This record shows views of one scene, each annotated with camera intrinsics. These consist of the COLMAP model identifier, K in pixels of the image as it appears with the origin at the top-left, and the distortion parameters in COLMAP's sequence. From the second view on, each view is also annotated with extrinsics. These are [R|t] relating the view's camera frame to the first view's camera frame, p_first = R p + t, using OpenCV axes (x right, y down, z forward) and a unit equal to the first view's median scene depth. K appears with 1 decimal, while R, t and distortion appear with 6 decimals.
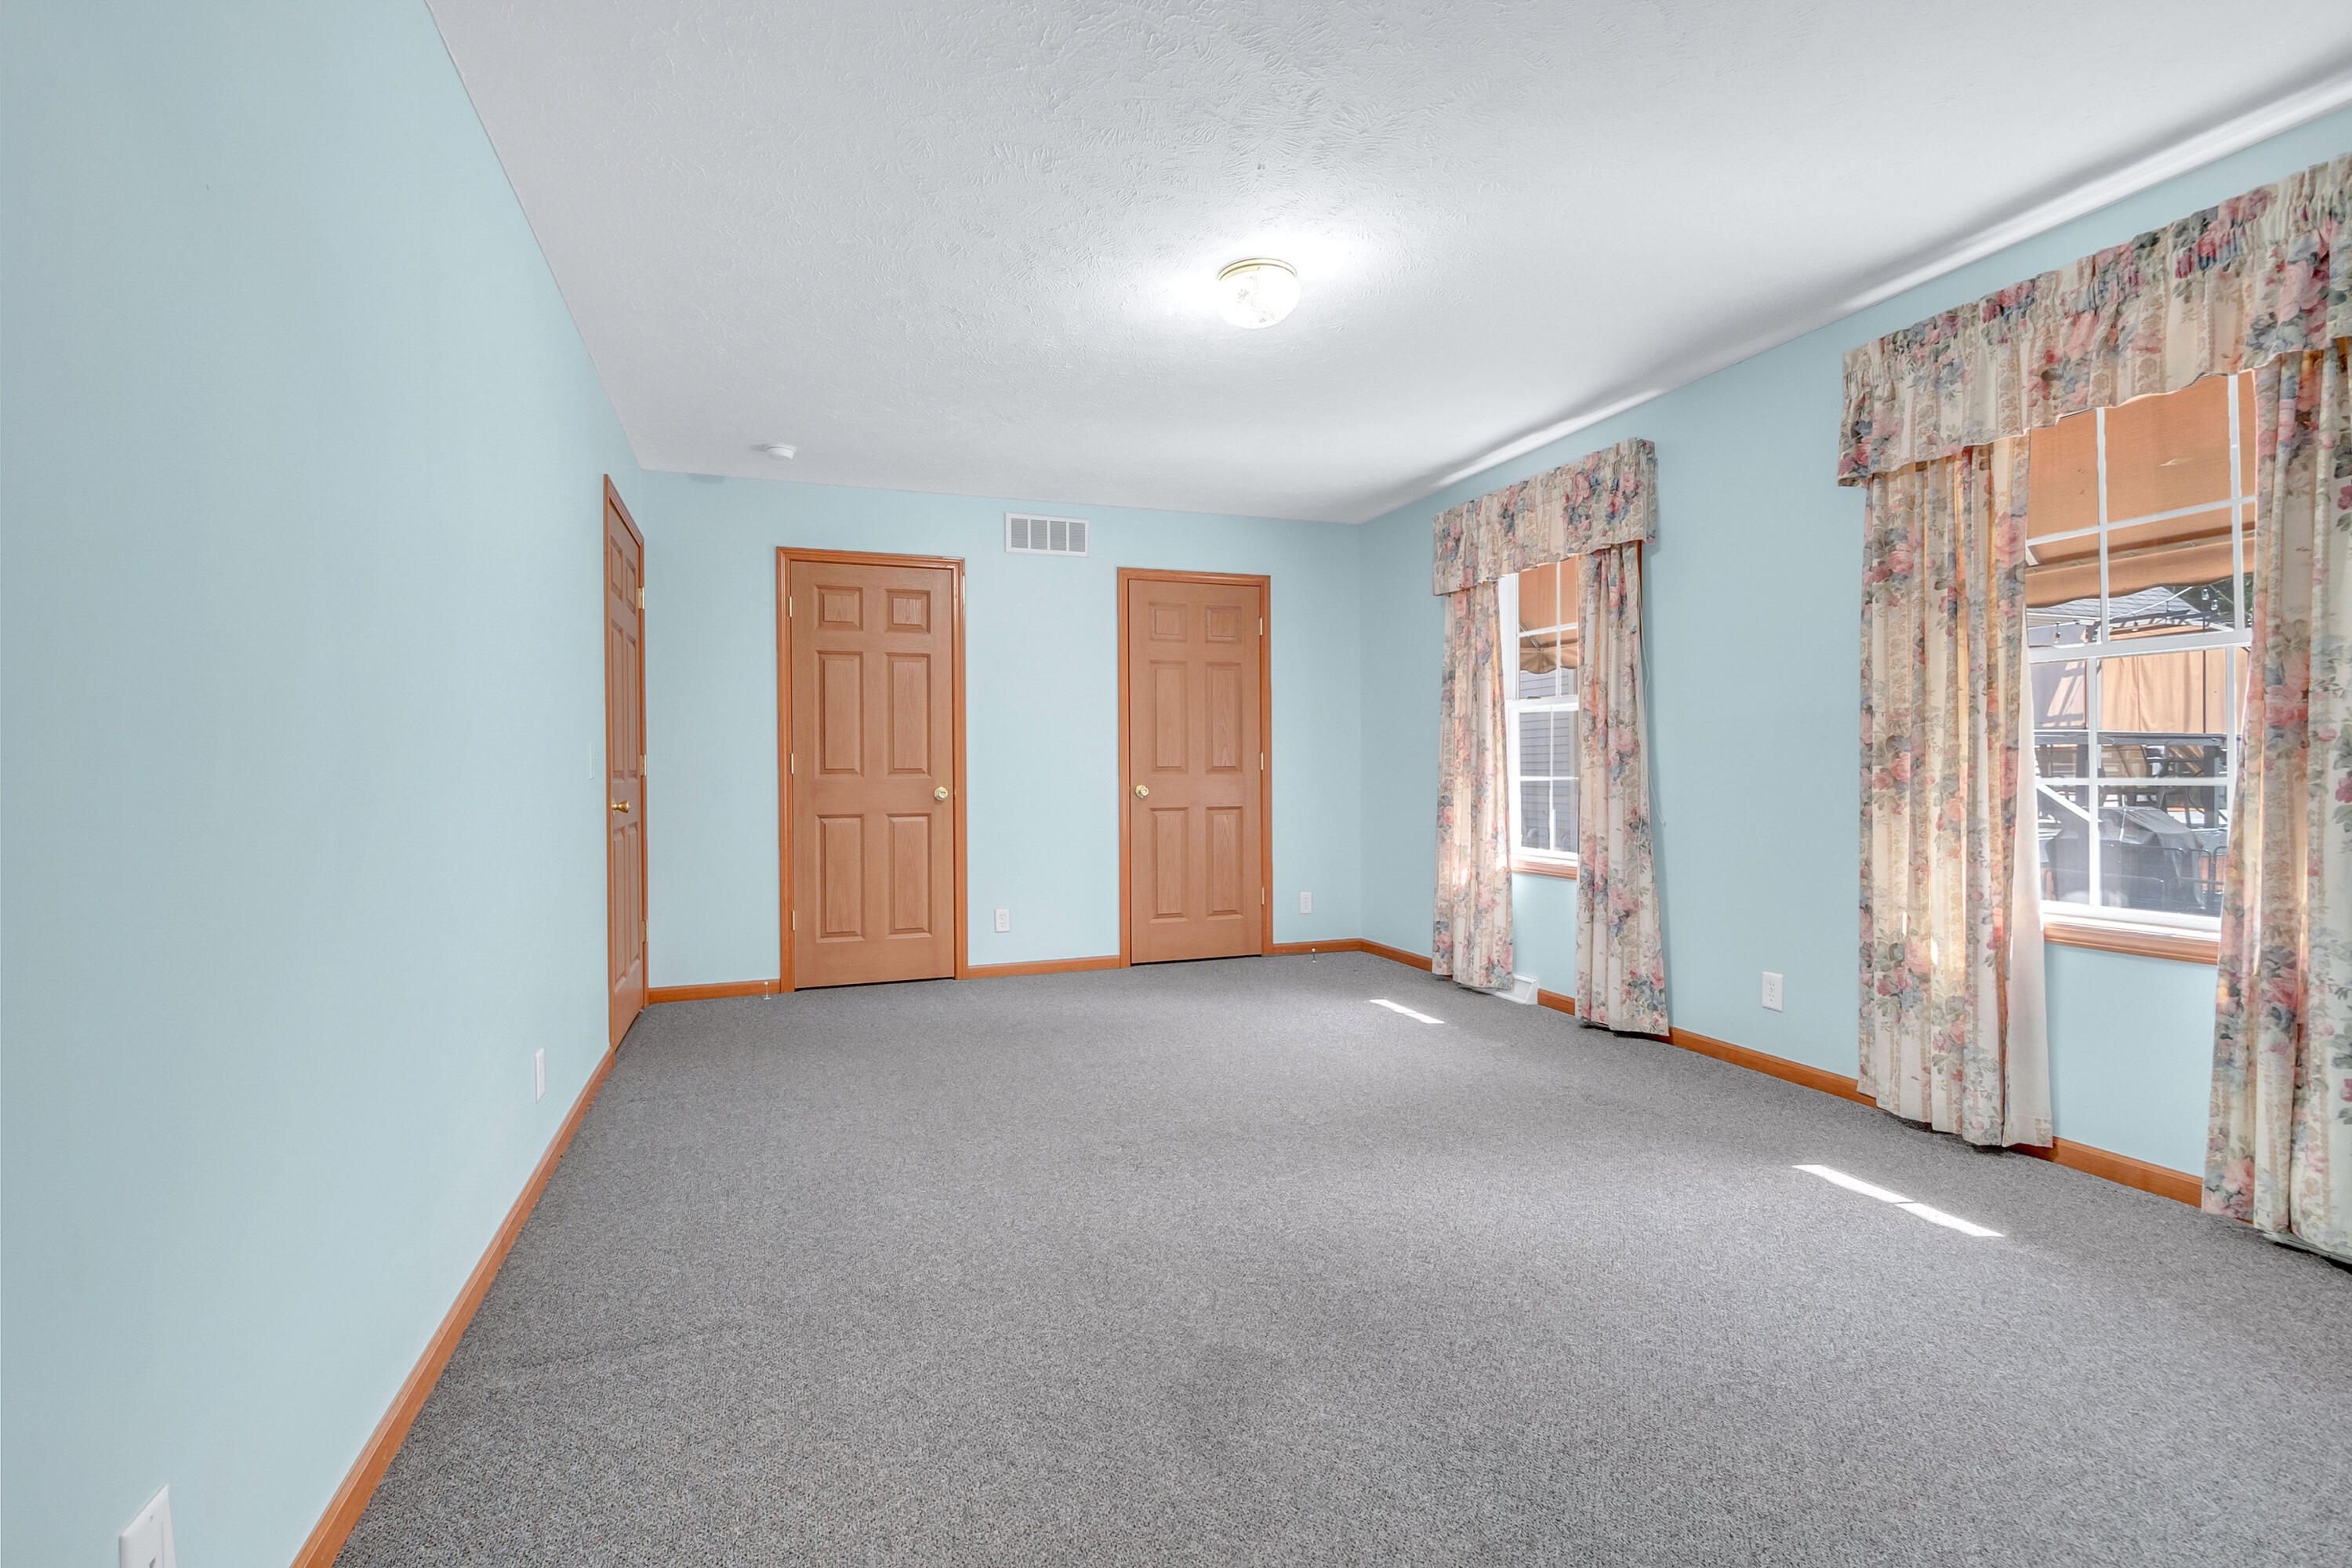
lens RADIAL K [[1039.9, 0, 1136.9], [0, 1039.9, 777.1], [0, 0, 1]] dist [0.008819, -0.005578]
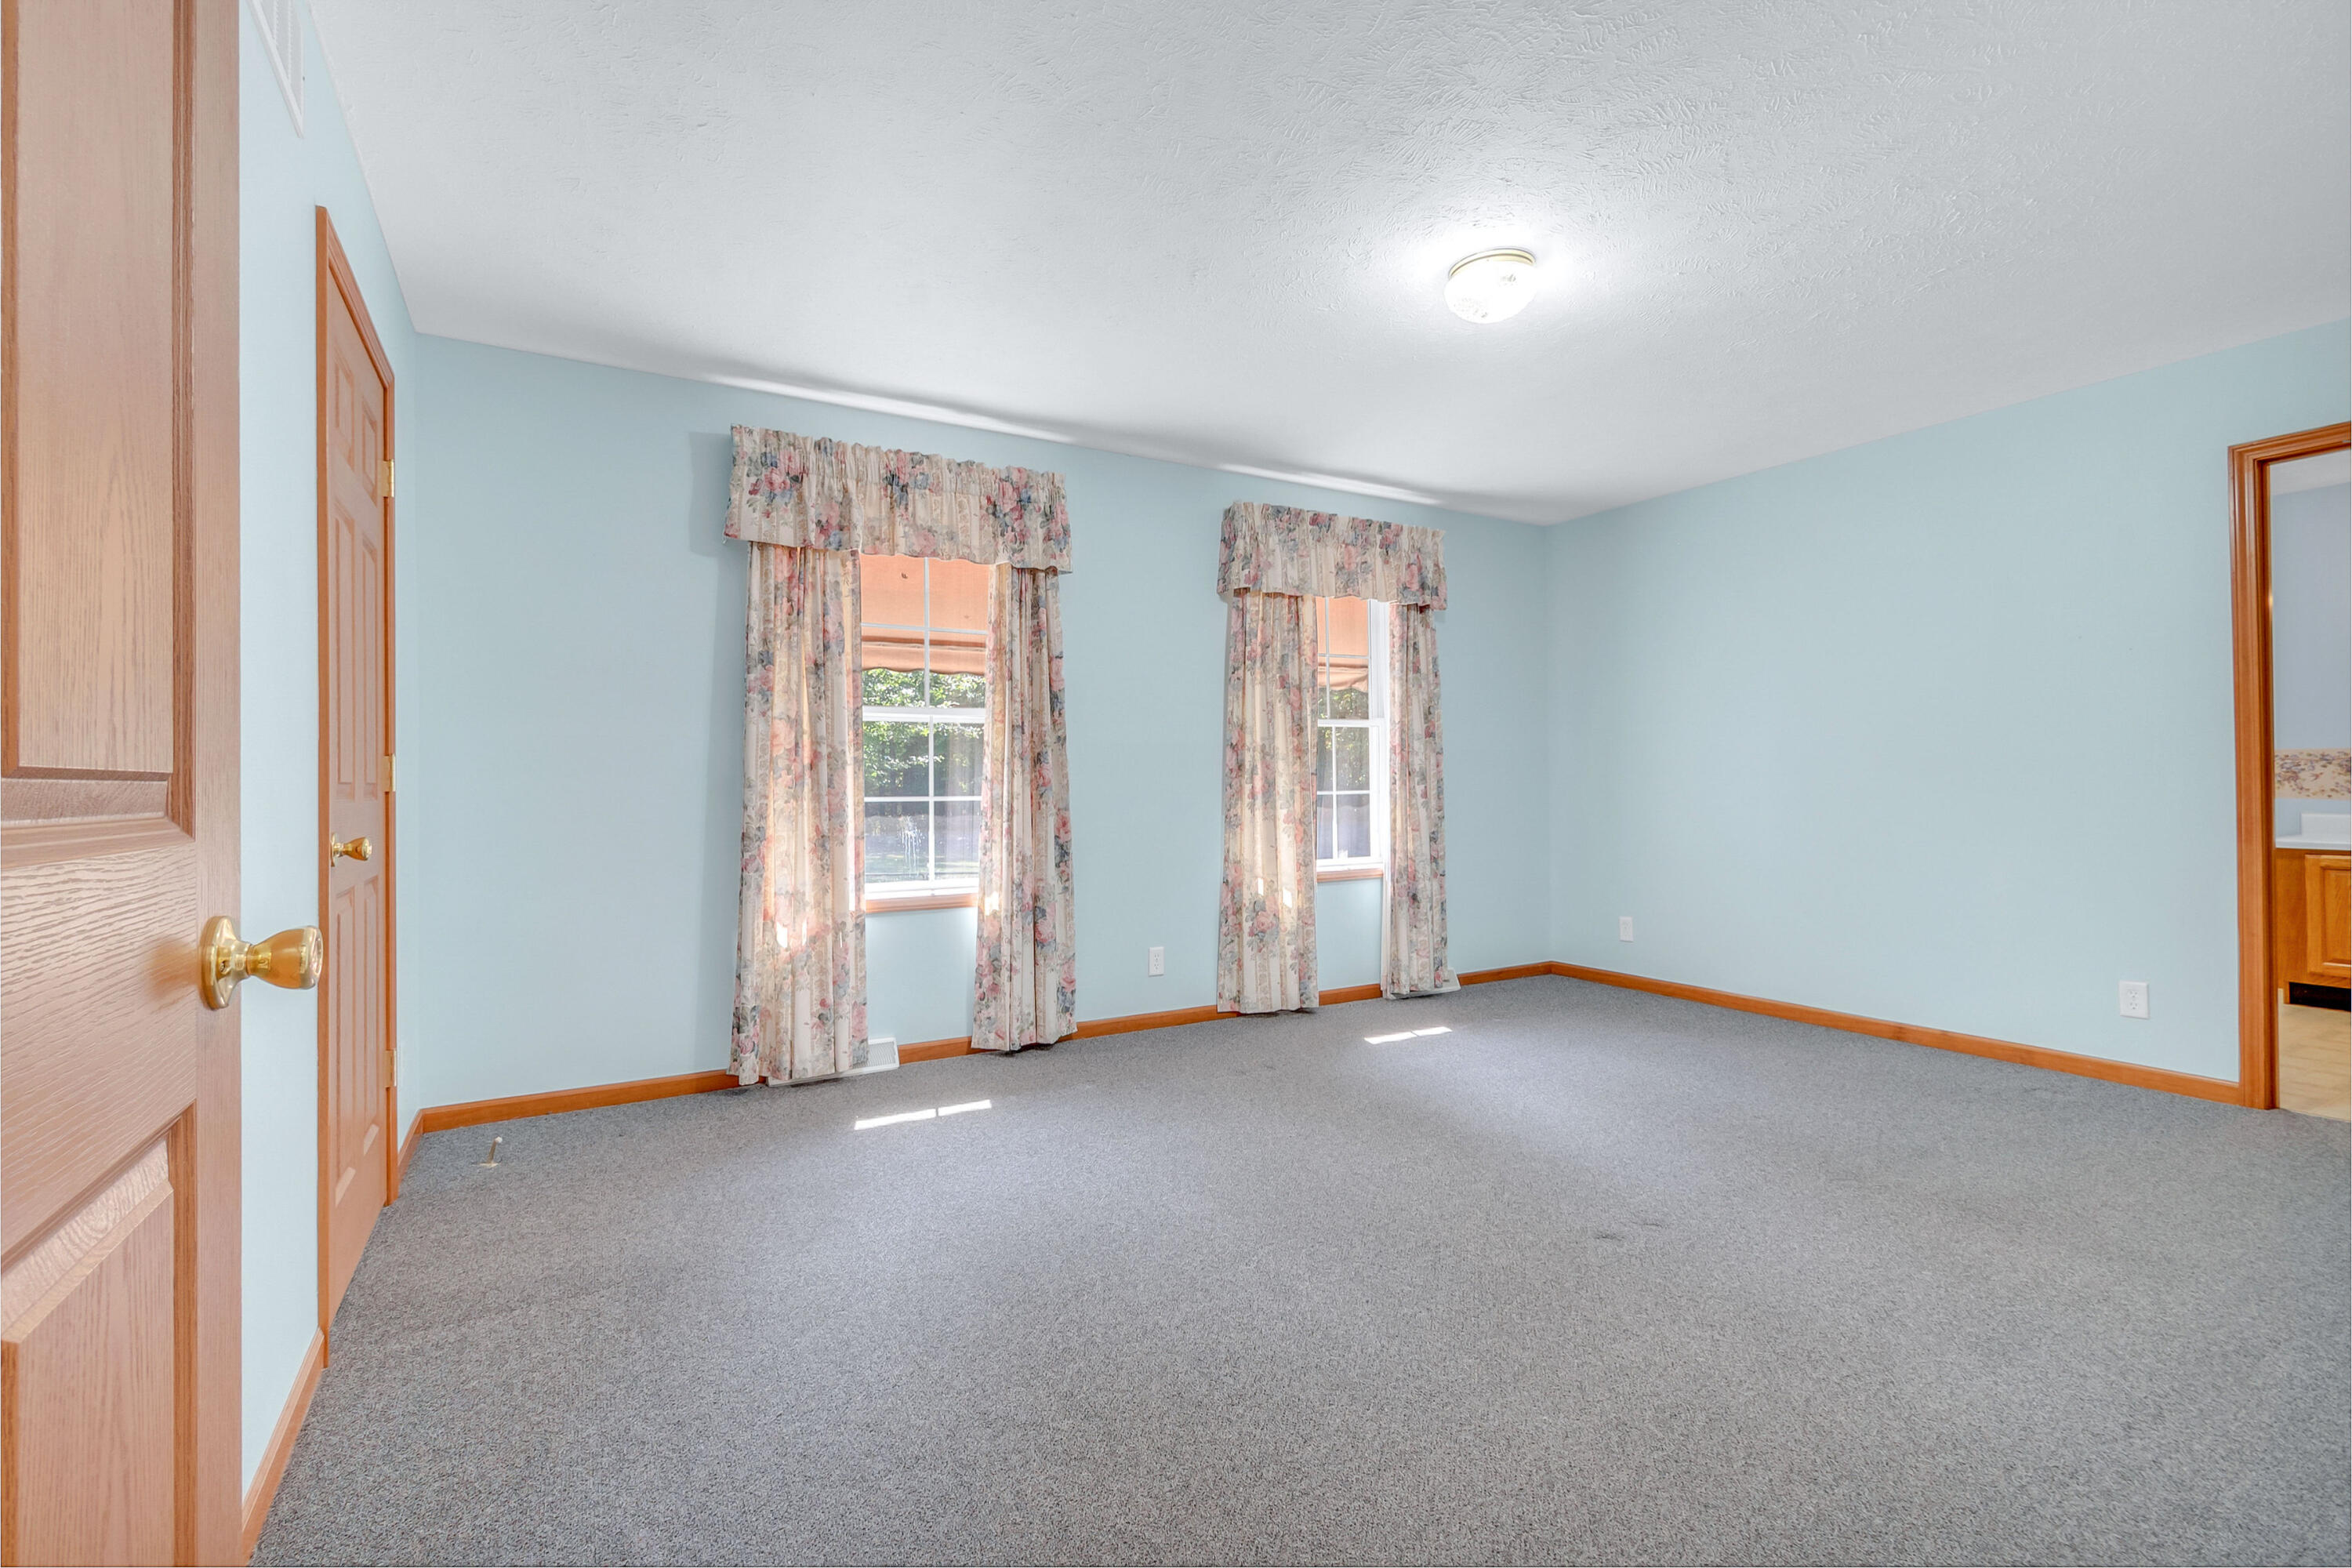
lens RADIAL K [[1039.9, 0, 1136.9], [0, 1039.9, 777.1], [0, 0, 1]] dist [0.008819, -0.005578]
pose [[-0.176908, 0.014348, 0.984123, -0.593688], [0.015612, 0.999809, -0.011770, -0.004588], [-0.984104, 0.013282, -0.177098, 1.159459]]
